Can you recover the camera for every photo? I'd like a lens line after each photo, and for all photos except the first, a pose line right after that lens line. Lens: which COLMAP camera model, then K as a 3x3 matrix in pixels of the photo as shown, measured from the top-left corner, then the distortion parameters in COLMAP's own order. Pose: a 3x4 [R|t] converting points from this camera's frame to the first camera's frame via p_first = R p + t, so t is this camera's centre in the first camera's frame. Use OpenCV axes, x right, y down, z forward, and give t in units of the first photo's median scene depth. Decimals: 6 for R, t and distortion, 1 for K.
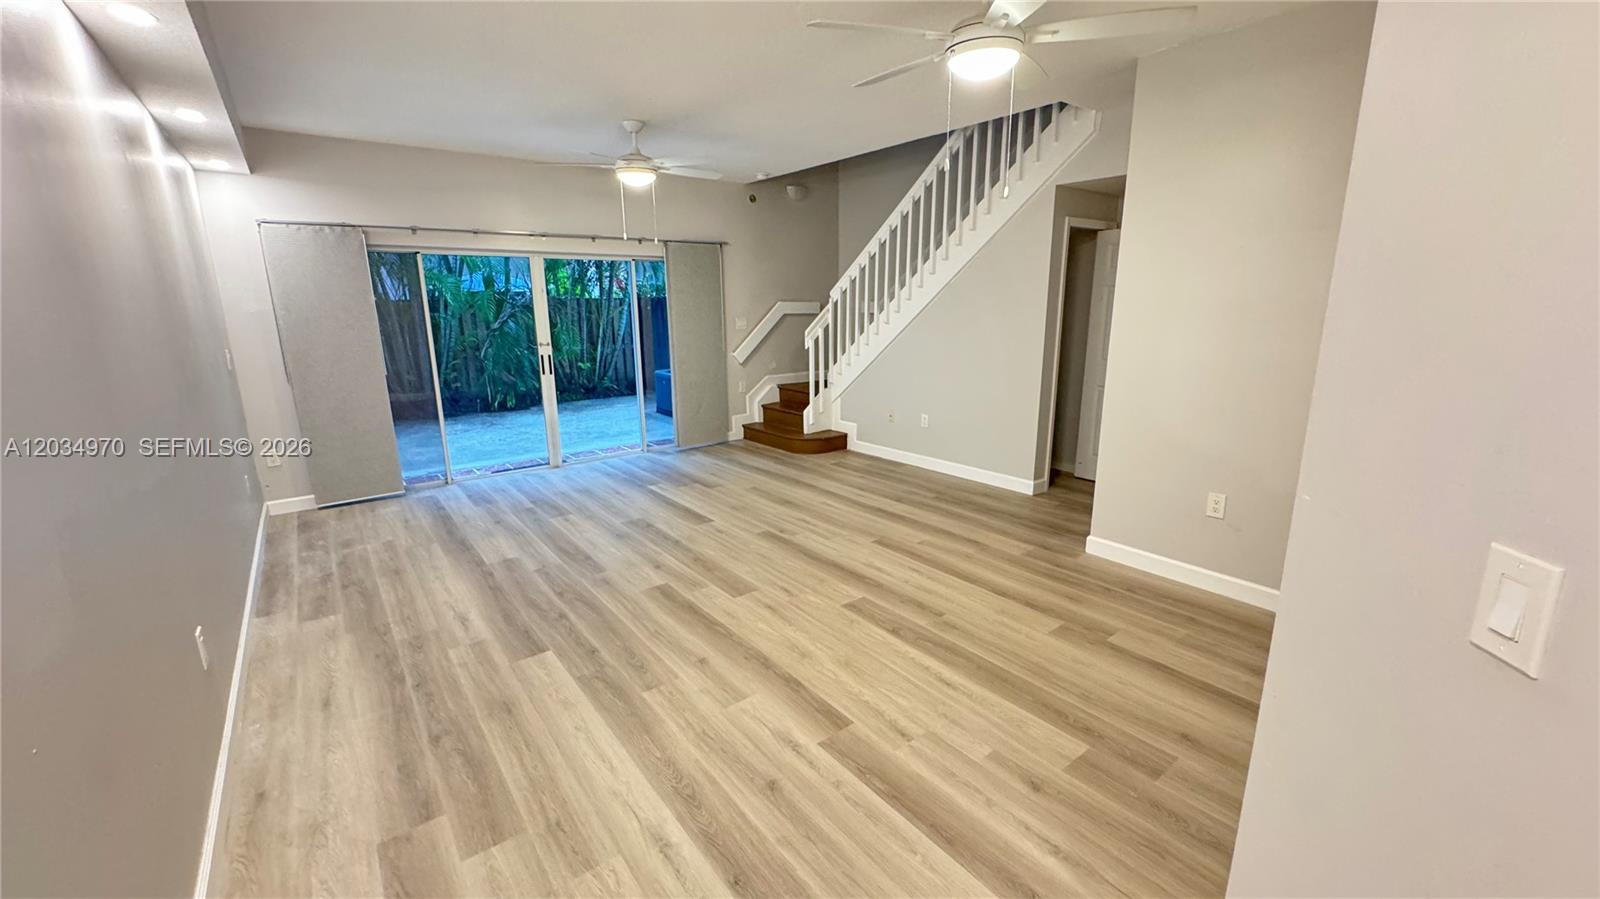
lens RADIAL K [[636.2, 0, 799.1], [0, 636.2, 447.4], [0, 0, 1]] dist [-0.000580, 0.000003]
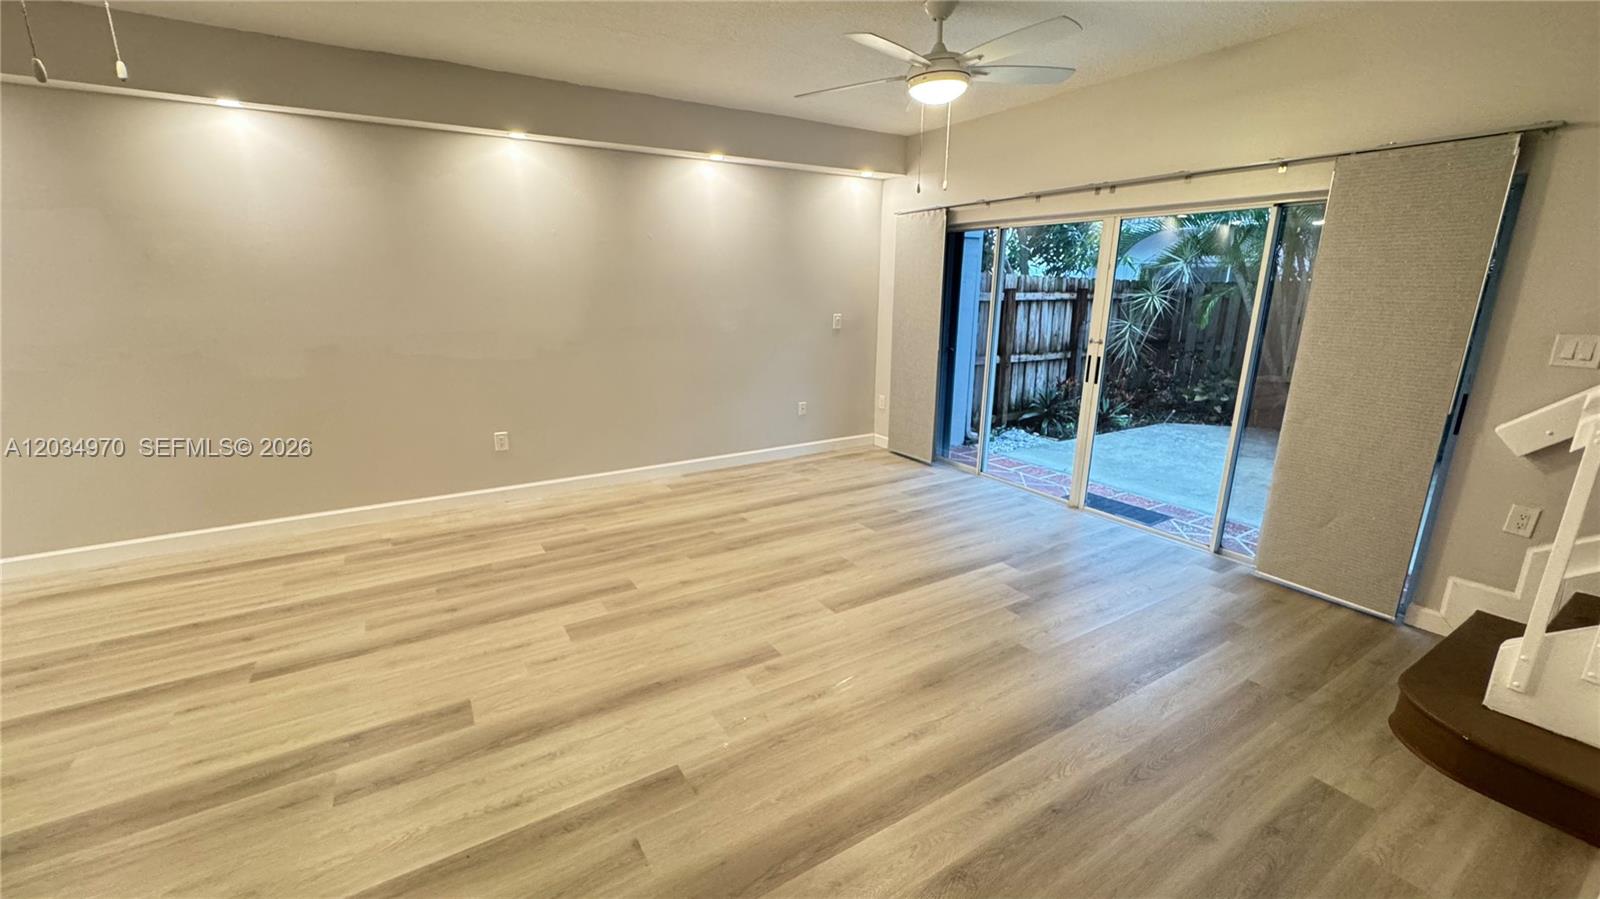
lens RADIAL K [[636.2, 0, 799.1], [0, 636.2, 447.4], [0, 0, 1]] dist [-0.000580, 0.000003]
pose [[-0.101231, 0.257954, -0.960839, 0.587046], [-0.229850, 0.933607, 0.274860, -0.278043], [0.967947, 0.248673, -0.035220, 1.182205]]
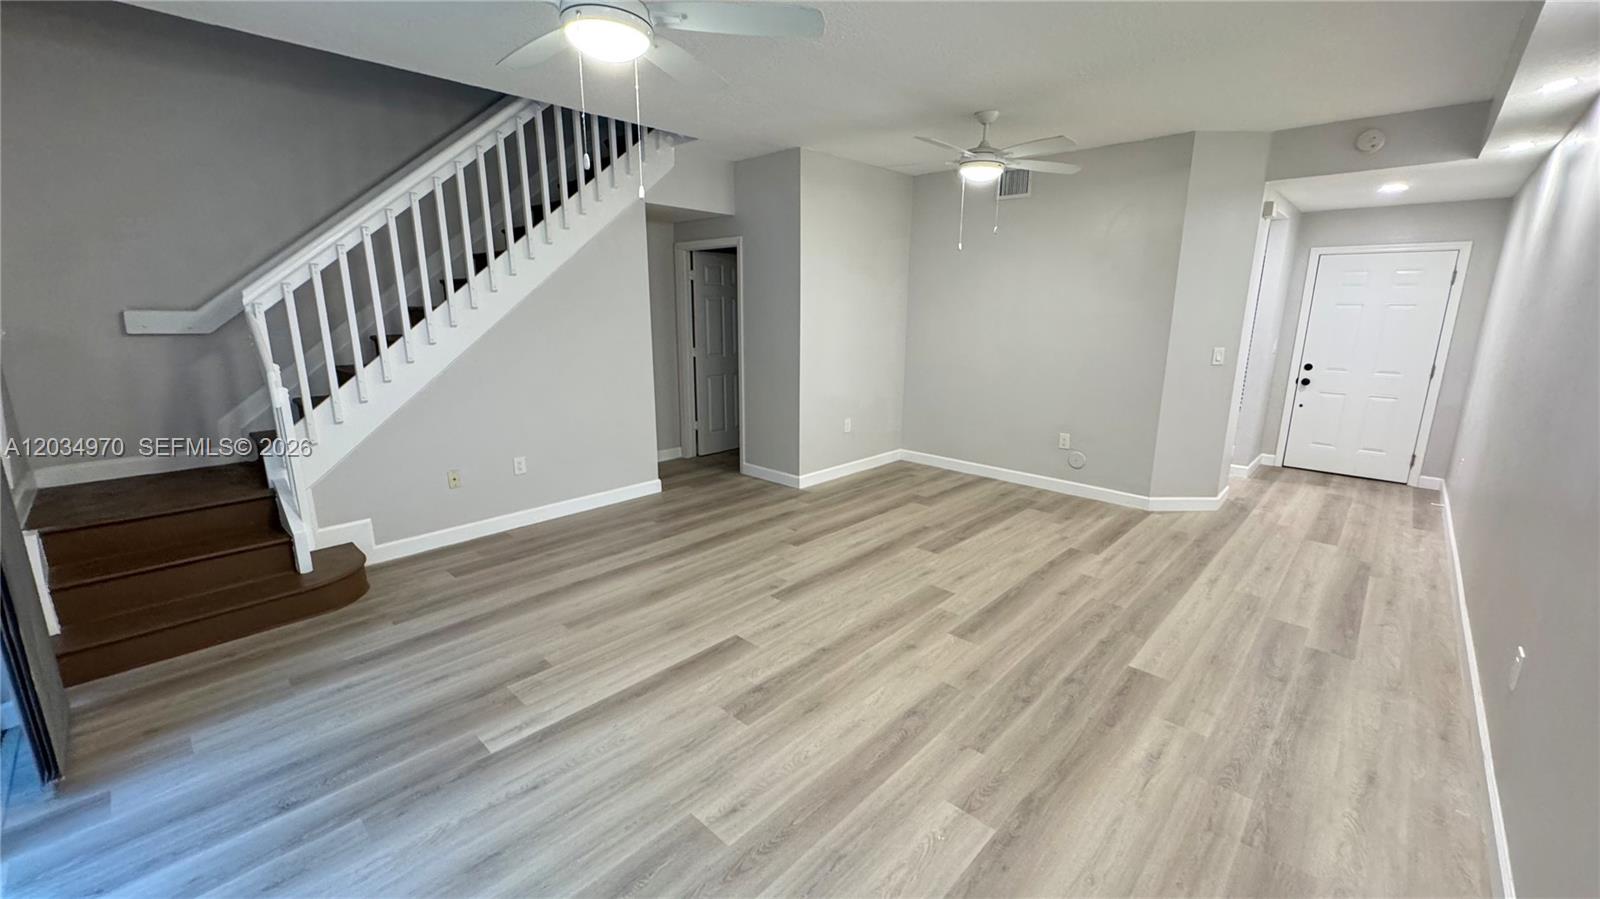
lens RADIAL K [[636.2, 0, 799.1], [0, 636.2, 447.4], [0, 0, 1]] dist [-0.000580, 0.000003]
pose [[-0.155515, -0.207997, 0.965687, -0.944759], [0.219846, 0.945776, 0.239113, -0.274998], [-0.963059, 0.249488, -0.101355, 1.195641]]
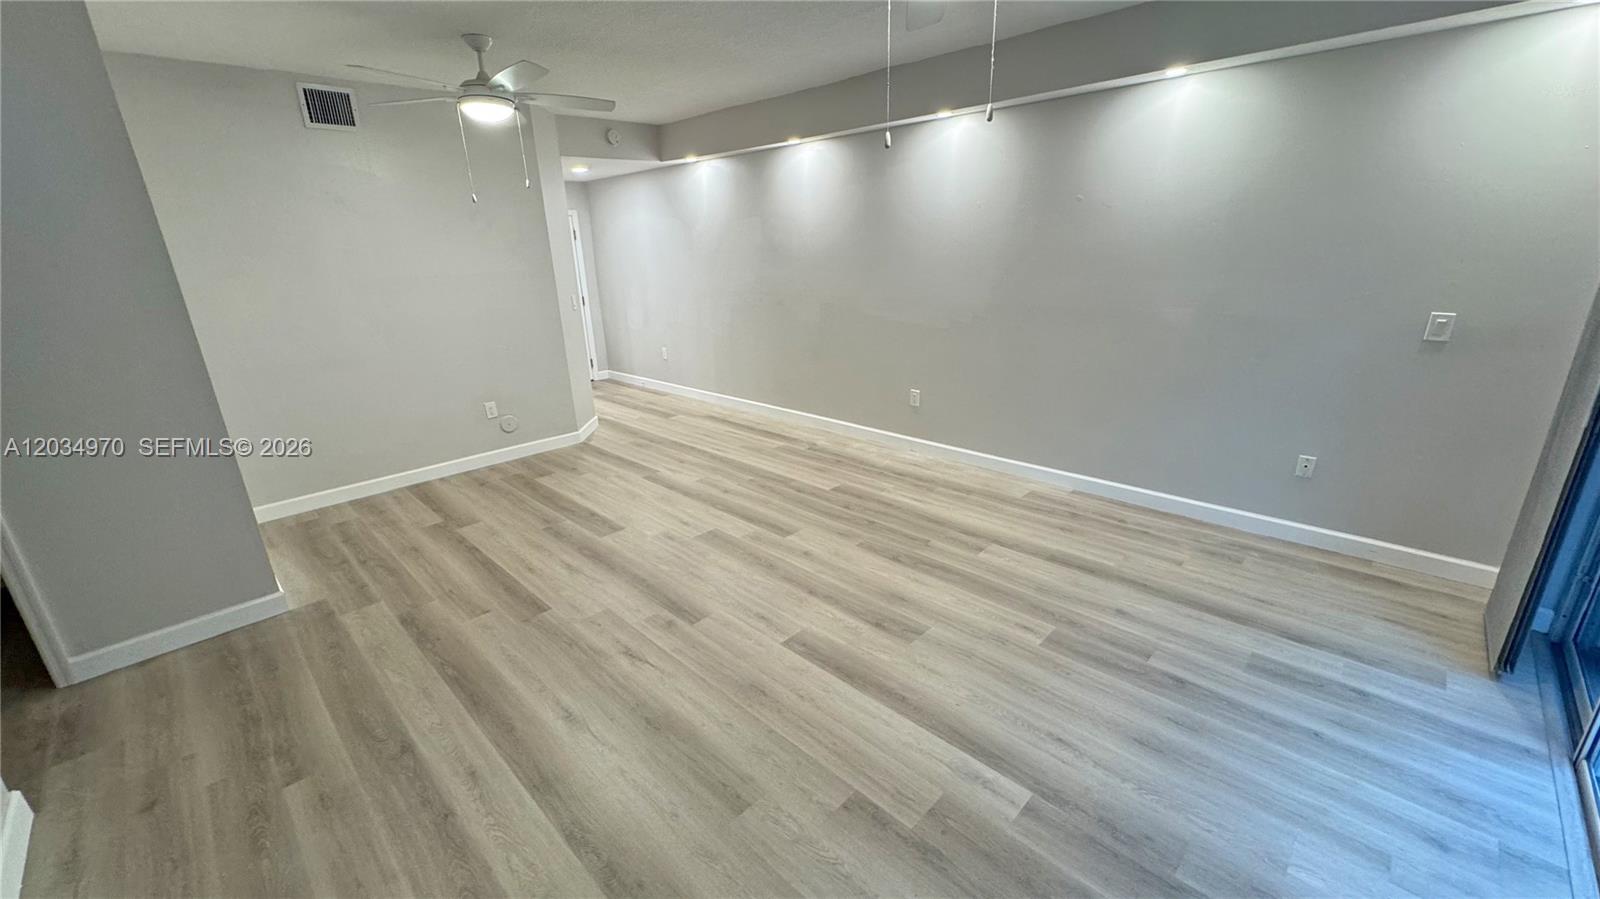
lens RADIAL K [[636.2, 0, 799.1], [0, 636.2, 447.4], [0, 0, 1]] dist [-0.000580, 0.000003]
pose [[-0.989484, 0.083297, -0.118248, -0.117138], [0.010272, 0.855930, 0.516989, -0.450197], [0.144276, 0.510338, -0.847785, 1.782670]]
